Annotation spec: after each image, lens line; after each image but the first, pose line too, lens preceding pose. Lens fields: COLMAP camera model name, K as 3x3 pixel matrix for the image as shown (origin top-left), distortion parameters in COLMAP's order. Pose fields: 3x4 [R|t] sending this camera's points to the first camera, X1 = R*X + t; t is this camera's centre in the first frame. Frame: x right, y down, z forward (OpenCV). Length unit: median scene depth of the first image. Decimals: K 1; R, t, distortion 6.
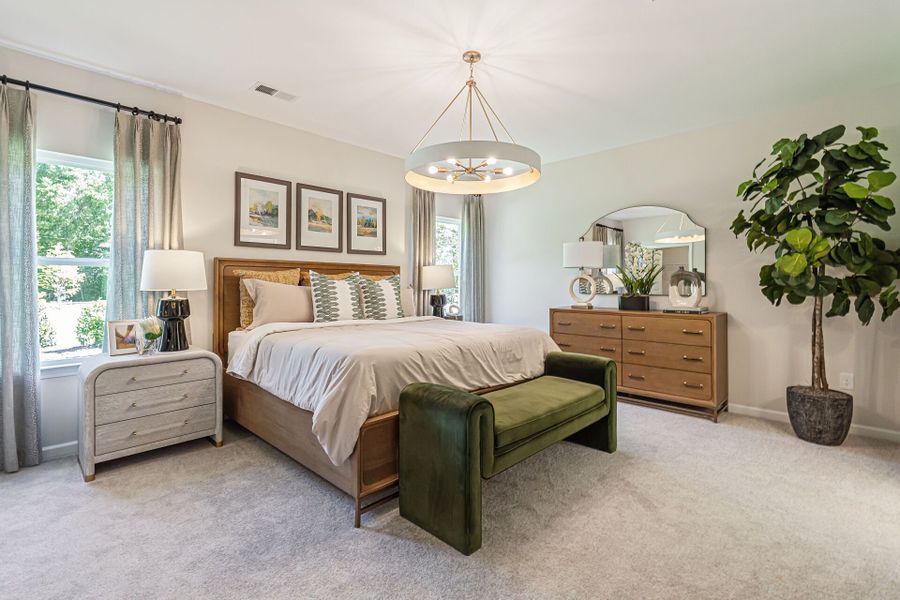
lens RADIAL K [[407.7, 0, 451.0], [0, 407.7, 284.9], [0, 0, 1]] dist [0.000163, -0.000106]
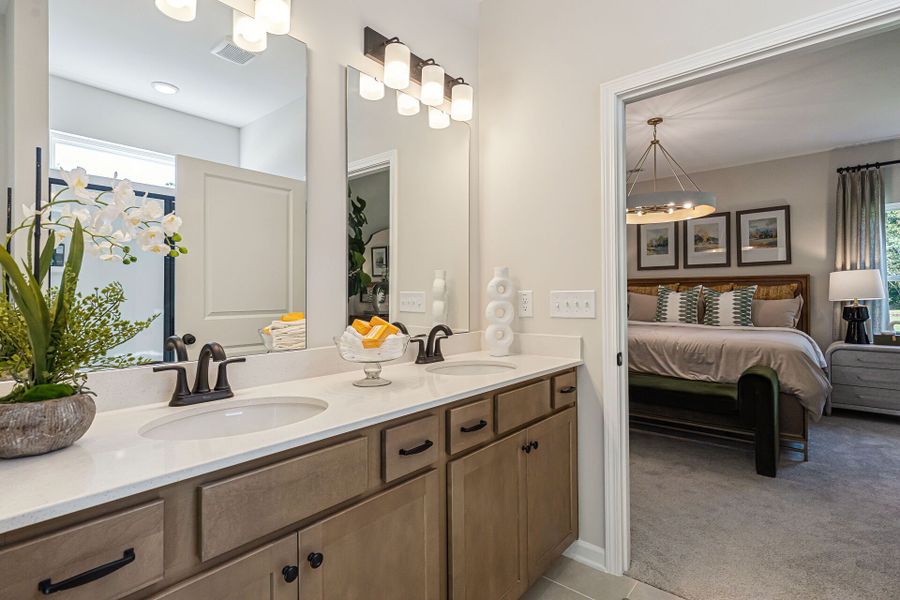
lens RADIAL K [[433.2, 0, 446.8], [0, 433.2, 294.2], [0, 0, 1]] dist [0.000439, 0.000174]
pose [[0.068235, -0.005912, -0.997652, 0.916266], [0.005891, 0.999967, -0.005523, -0.001486], [0.997652, -0.005500, 0.068268, 0.149495]]
